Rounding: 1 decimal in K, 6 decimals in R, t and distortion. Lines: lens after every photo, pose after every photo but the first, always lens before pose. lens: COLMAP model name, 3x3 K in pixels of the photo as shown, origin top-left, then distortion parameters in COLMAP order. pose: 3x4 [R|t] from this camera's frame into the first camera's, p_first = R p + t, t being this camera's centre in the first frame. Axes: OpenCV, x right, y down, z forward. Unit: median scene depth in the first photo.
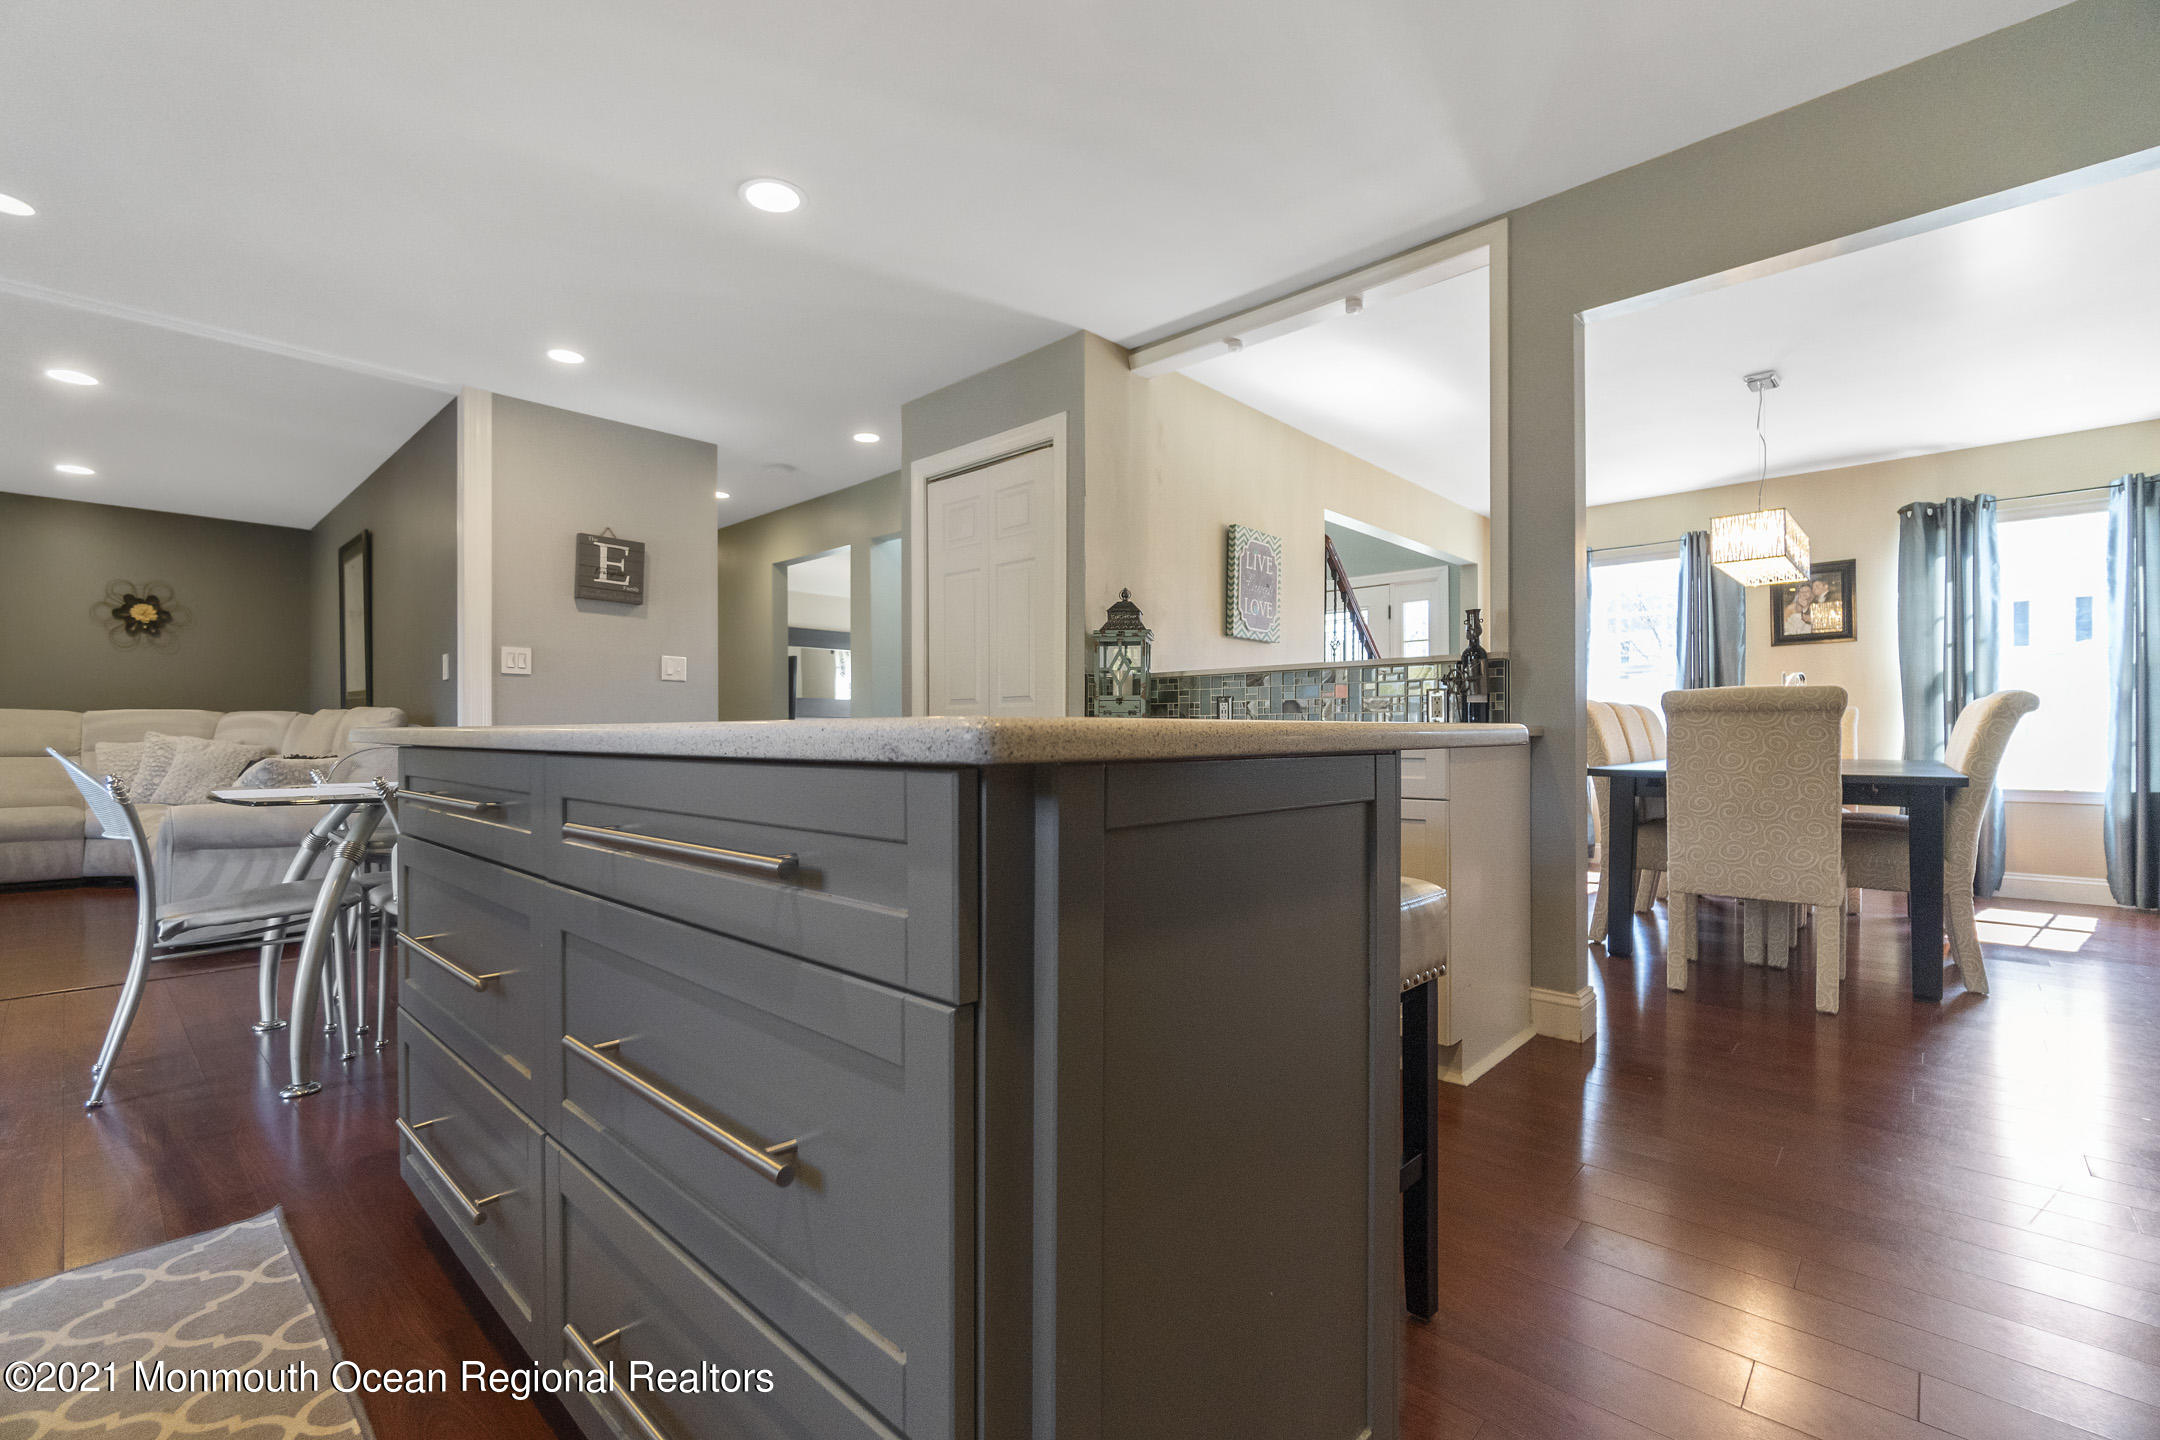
lens RADIAL K [[937.8, 0, 1064.2], [0, 937.8, 730.9], [0, 0, 1]] dist [-0.000121, -0.000694]
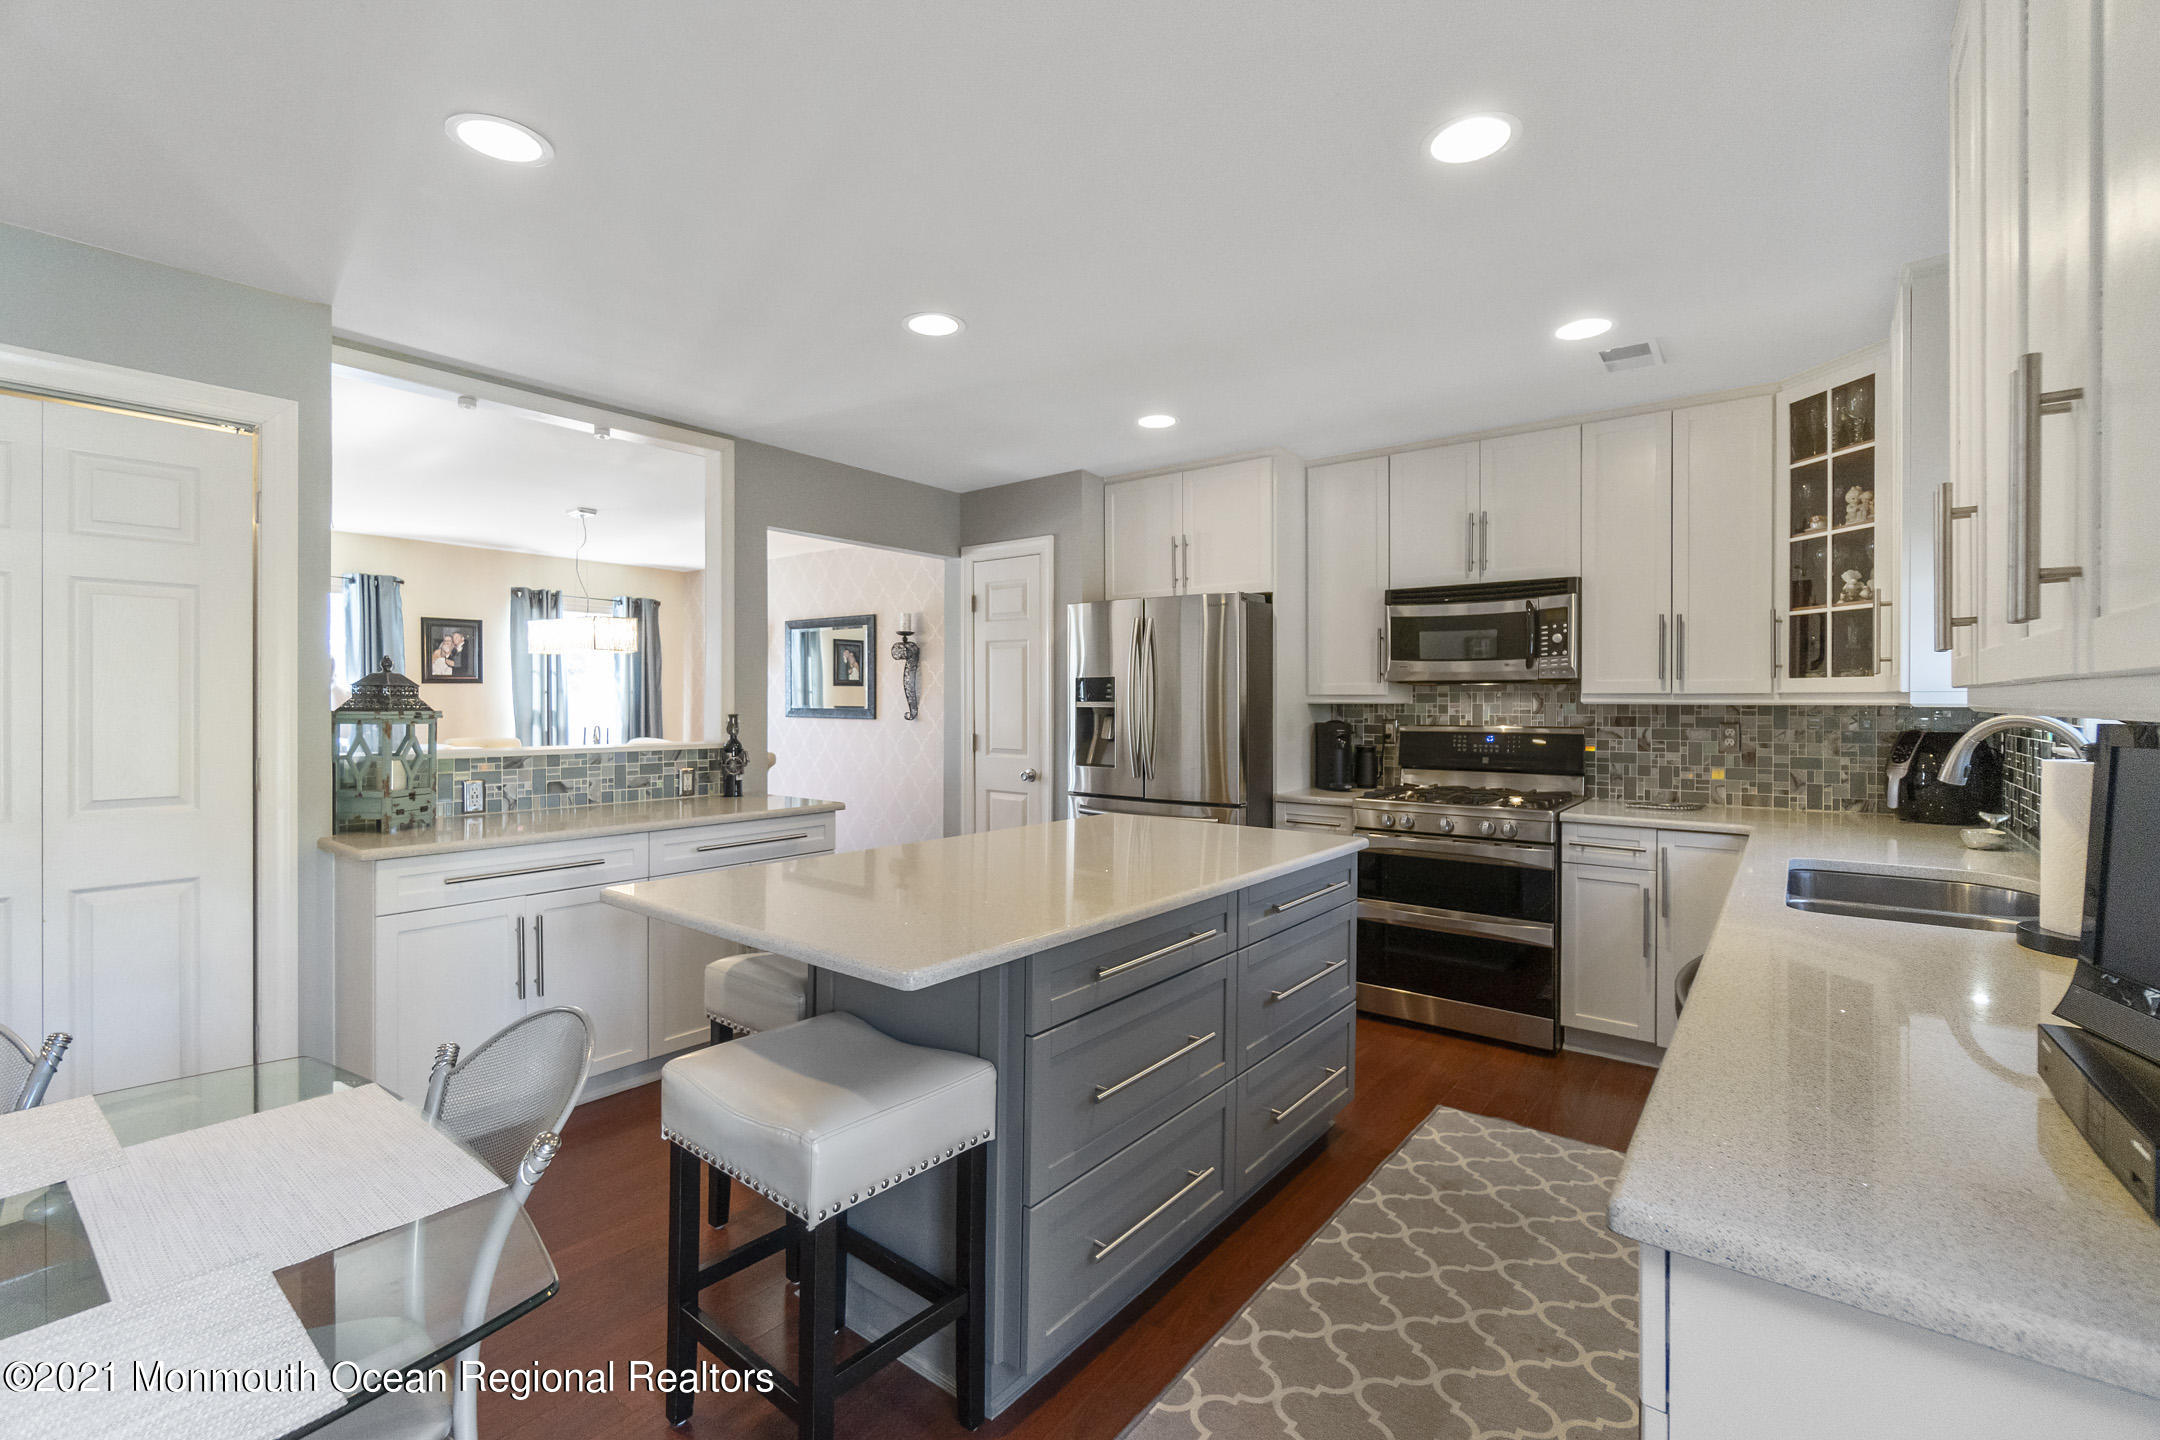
lens RADIAL K [[946.0, 0, 1062.7], [0, 946.0, 702.7], [0, 0, 1]] dist [-0.001207, 0.000030]
pose [[-0.090424, 0.000395, 0.995903, -0.558619], [-0.007943, 0.999968, -0.001118, -0.080596], [-0.995872, -0.008012, -0.090418, 0.344289]]
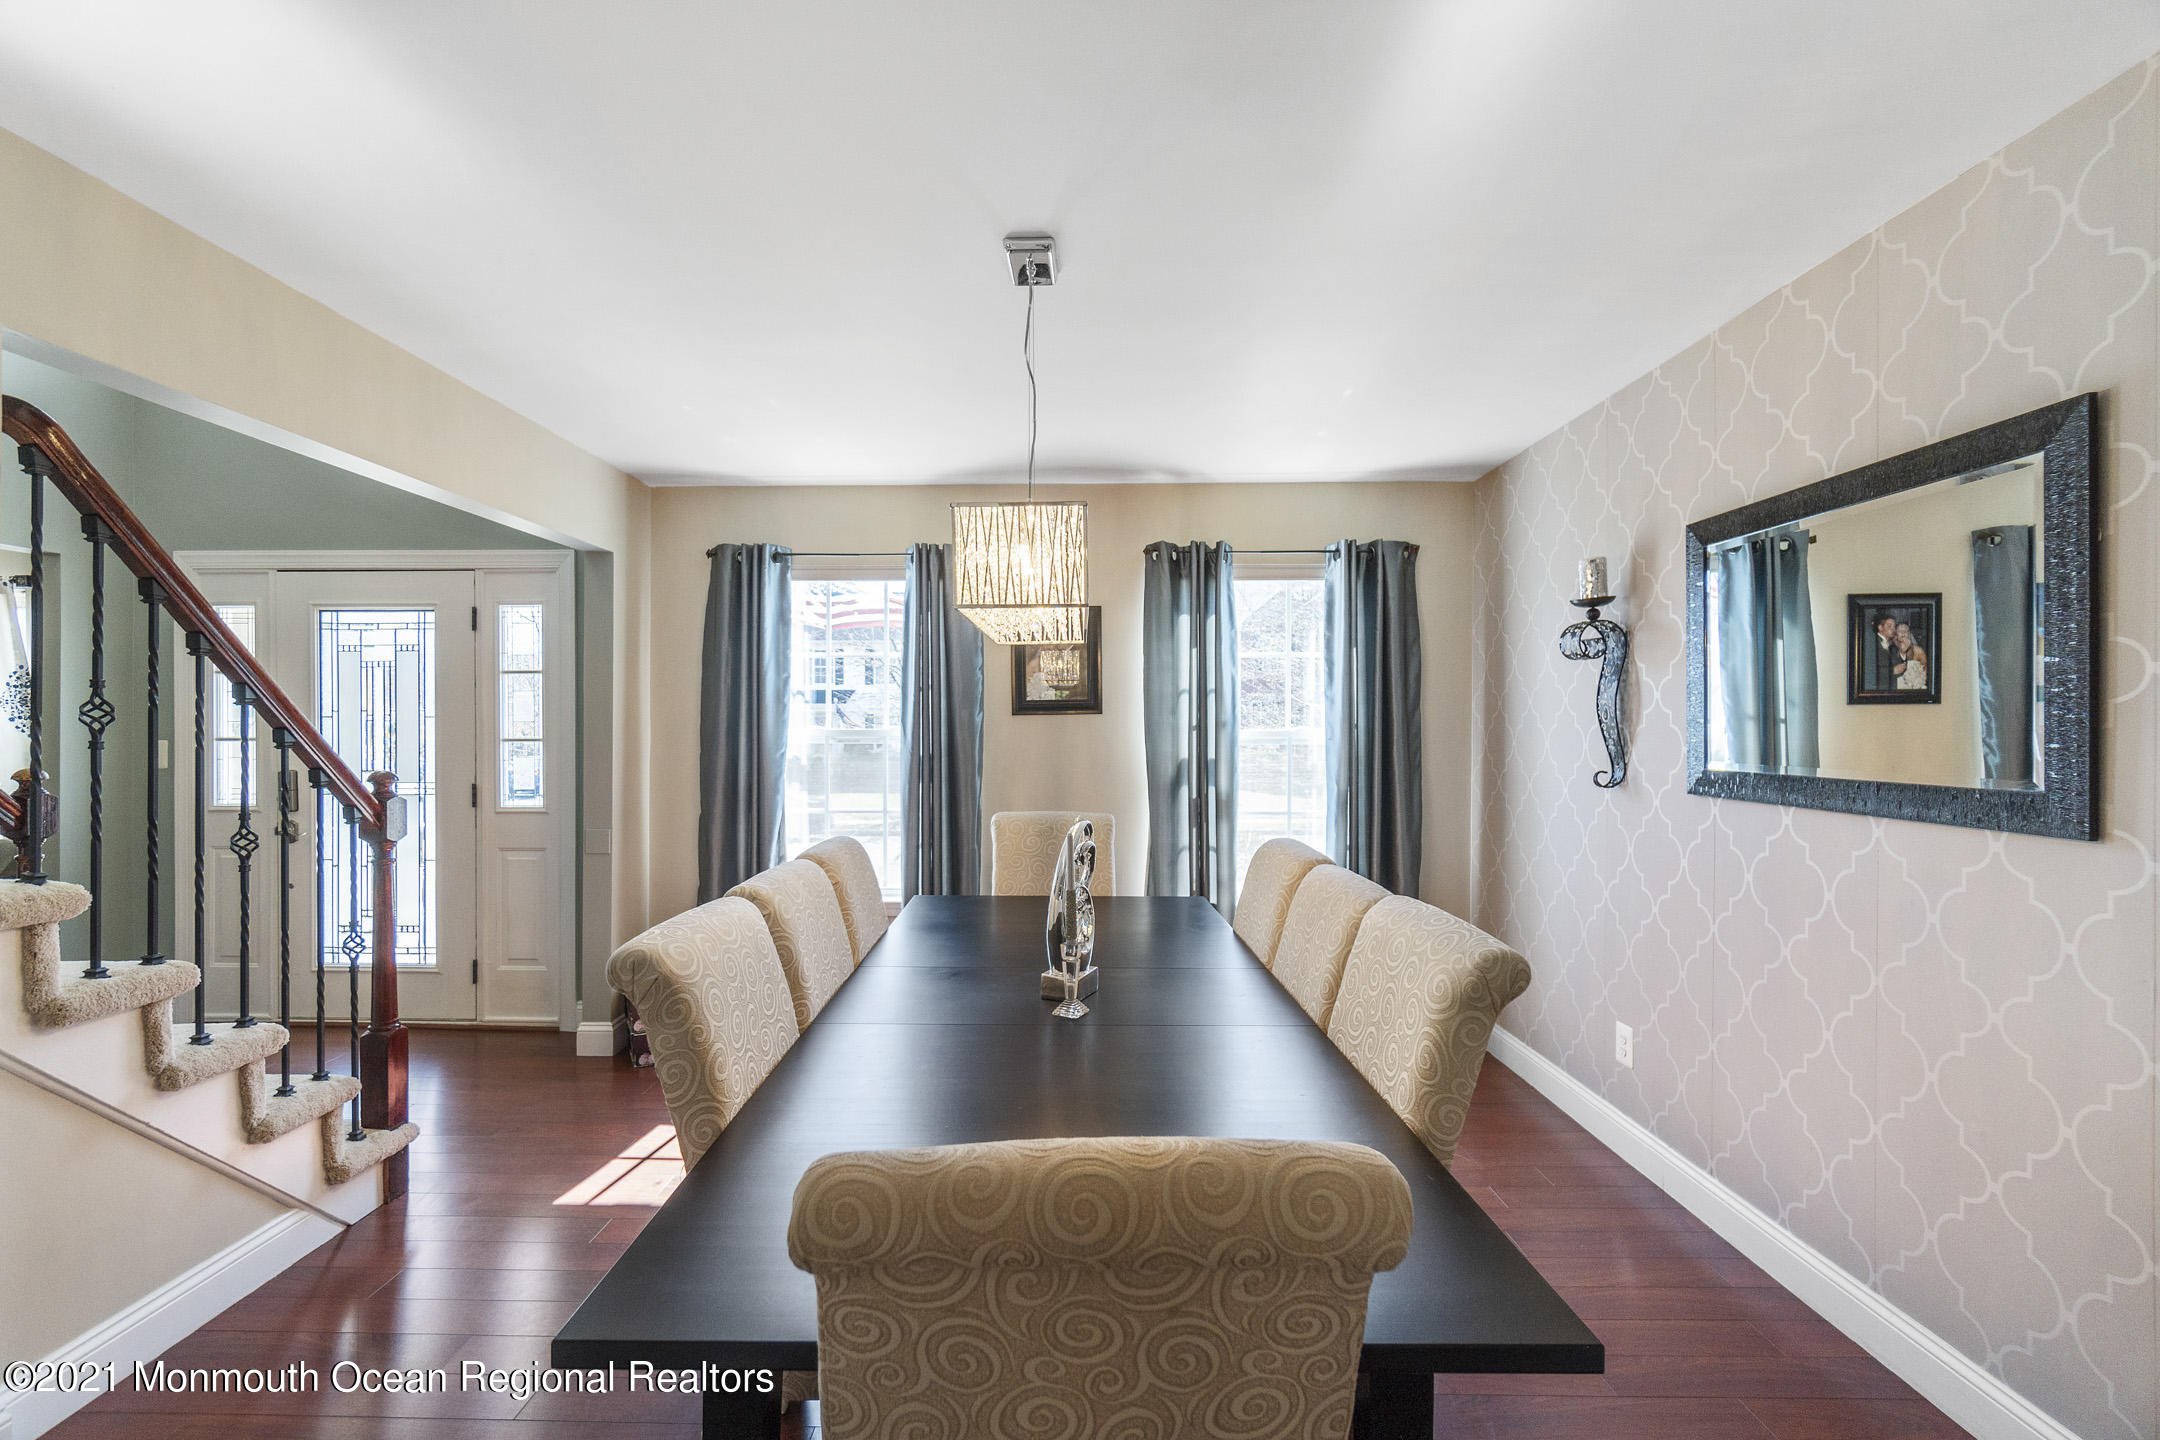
lens RADIAL K [[937.8, 0, 1064.2], [0, 937.8, 730.9], [0, 0, 1]] dist [-0.000121, -0.000694]
pose [[0.739705, -0.002563, 0.672926, 0.330728], [-0.003536, 0.999964, 0.007696, -0.094178], [-0.672922, -0.008072, 0.739669, 0.487899]]
